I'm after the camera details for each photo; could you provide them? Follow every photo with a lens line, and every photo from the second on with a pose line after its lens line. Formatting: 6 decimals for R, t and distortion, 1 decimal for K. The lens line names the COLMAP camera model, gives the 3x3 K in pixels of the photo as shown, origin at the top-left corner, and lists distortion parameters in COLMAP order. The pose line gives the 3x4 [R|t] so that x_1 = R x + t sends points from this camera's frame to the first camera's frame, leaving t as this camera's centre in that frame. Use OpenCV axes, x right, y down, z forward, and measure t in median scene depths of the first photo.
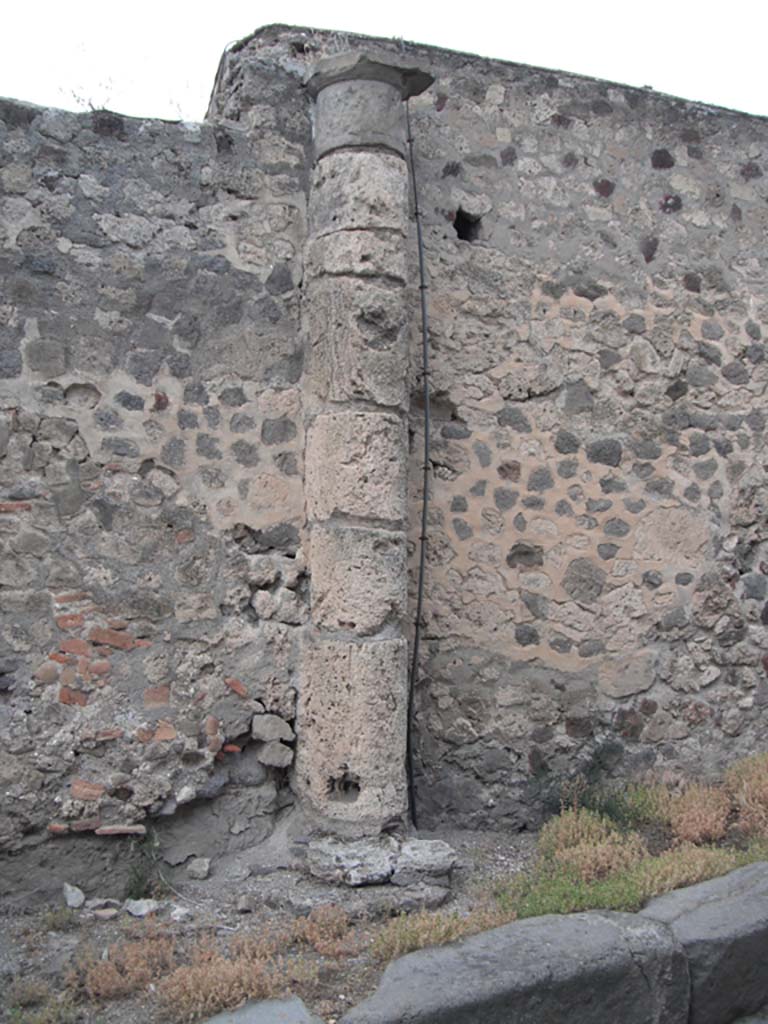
lens RADIAL K [[1157.1, 0, 385.2], [0, 1157.1, 497.6], [0, 0, 1]] dist [-0.198708, 0.000000]
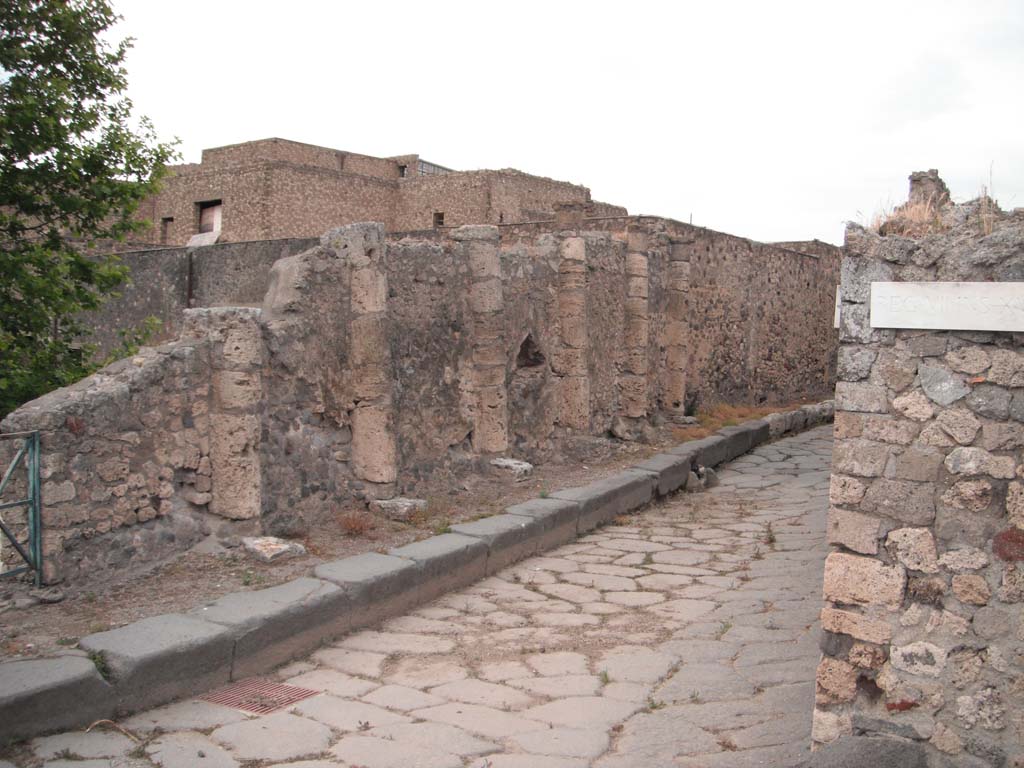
lens RADIAL K [[1157.1, 0, 512.1], [0, 1157.1, 384.1], [0, 0, 1]] dist [-0.198708, 0.000000]
pose [[0.839919, 0.012279, 0.542573, -2.442597], [-0.074193, 0.992956, 0.092380, -0.161388], [-0.537616, -0.117847, 0.834914, -1.959440]]
